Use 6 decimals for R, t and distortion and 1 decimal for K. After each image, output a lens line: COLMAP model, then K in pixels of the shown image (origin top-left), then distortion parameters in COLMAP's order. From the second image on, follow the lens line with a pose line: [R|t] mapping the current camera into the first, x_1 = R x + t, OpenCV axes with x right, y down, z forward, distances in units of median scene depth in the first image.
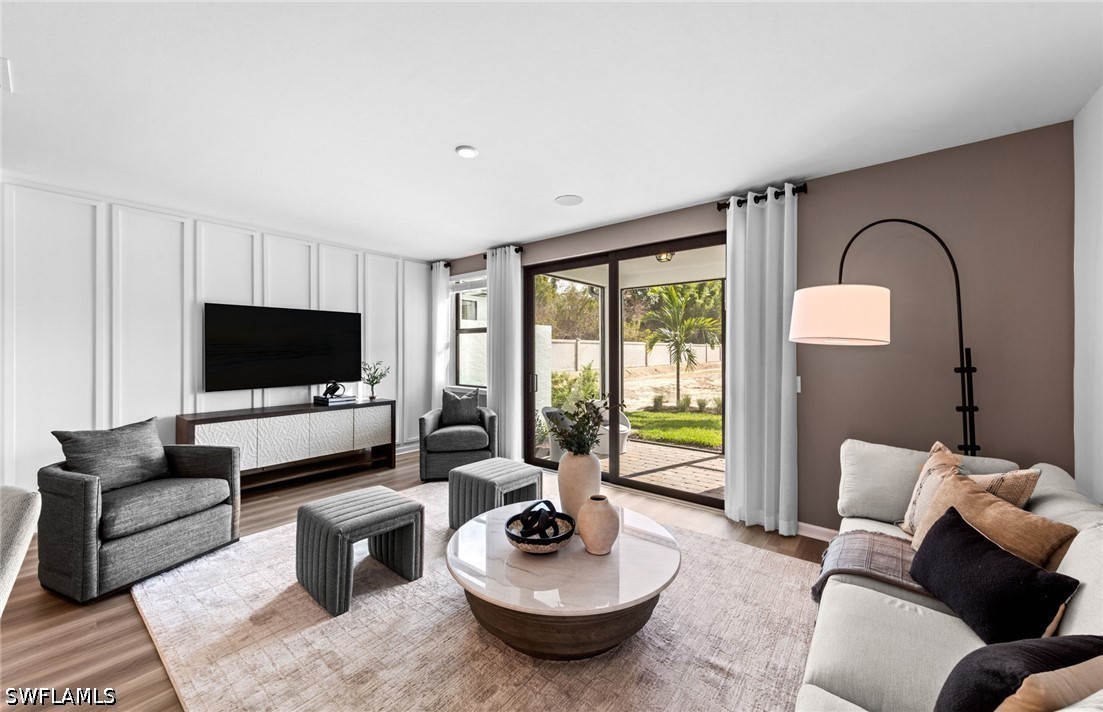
lens RADIAL K [[410.2, 0, 549.7], [0, 410.2, 350.7], [0, 0, 1]] dist [0.004948, -0.000639]
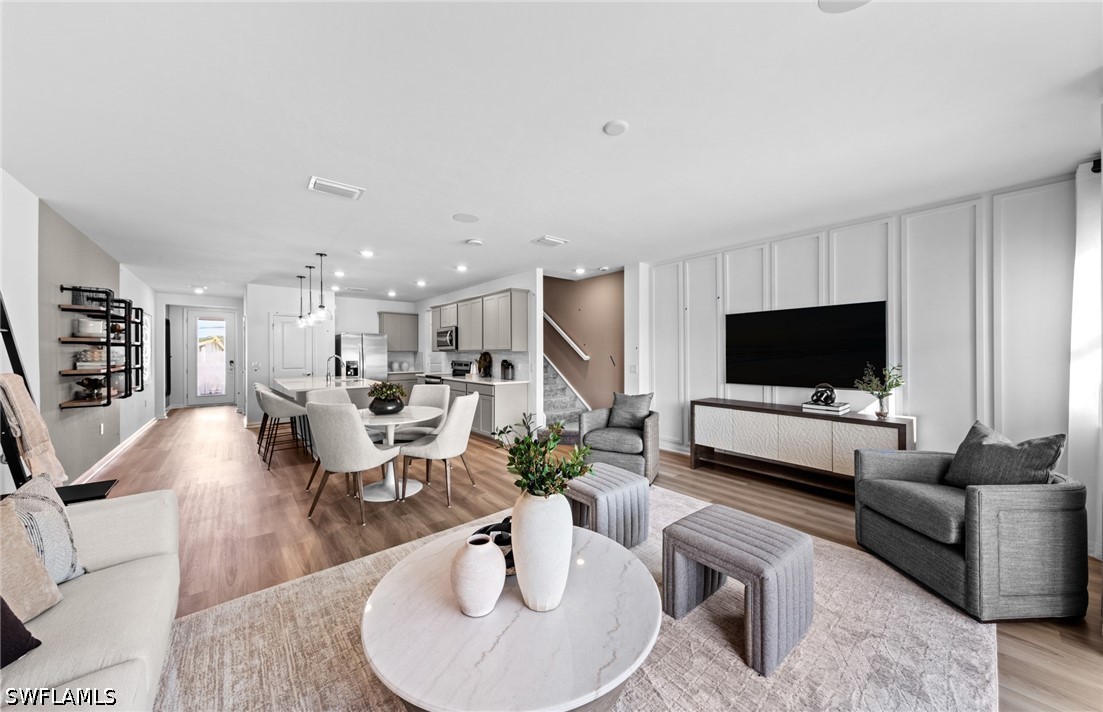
lens RADIAL K [[383.5, 0, 556.2], [0, 383.5, 352.7], [0, 0, 1]] dist [0.003207, 0.000087]
pose [[-0.188299, -0.000368, -0.982112, 0.441382], [0.001359, 0.999999, -0.000635, 0.003888], [0.982111, -0.001455, -0.188298, 0.695373]]
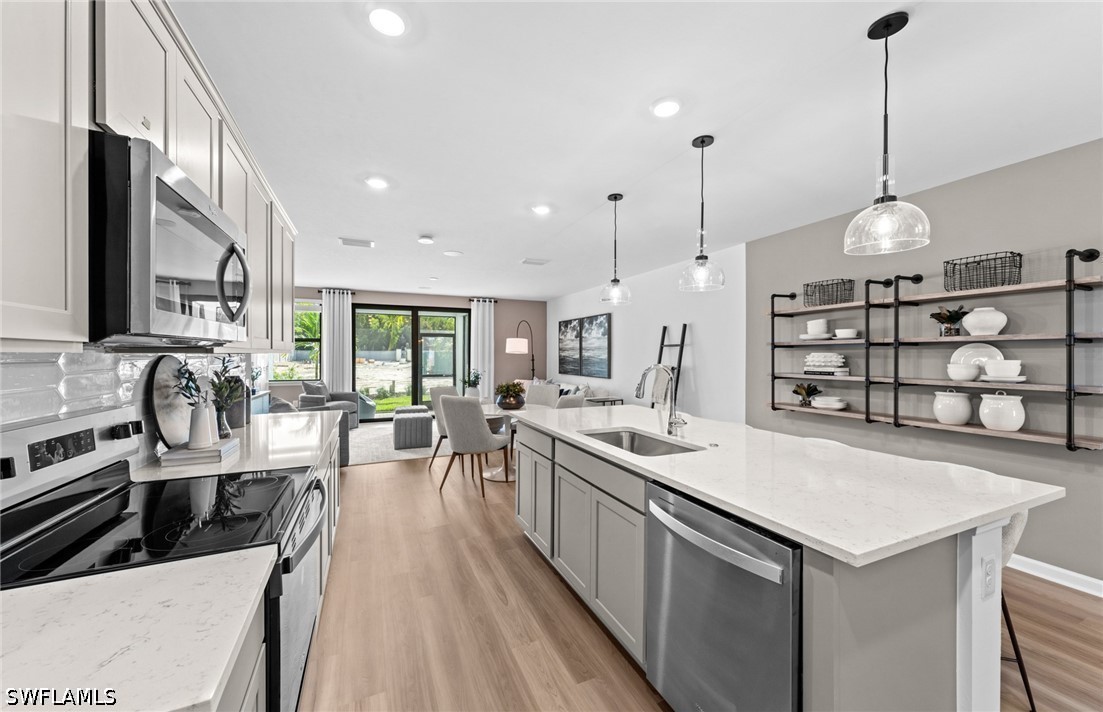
lens RADIAL K [[410.2, 0, 549.3], [0, 410.2, 356.2], [0, 0, 1]] dist [0.004948, -0.000639]
pose [[0.459535, -0.002060, 0.888157, -1.460048], [-0.001639, 0.999994, 0.003167, -0.001067], [-0.888158, -0.002911, 0.459529, -0.567549]]
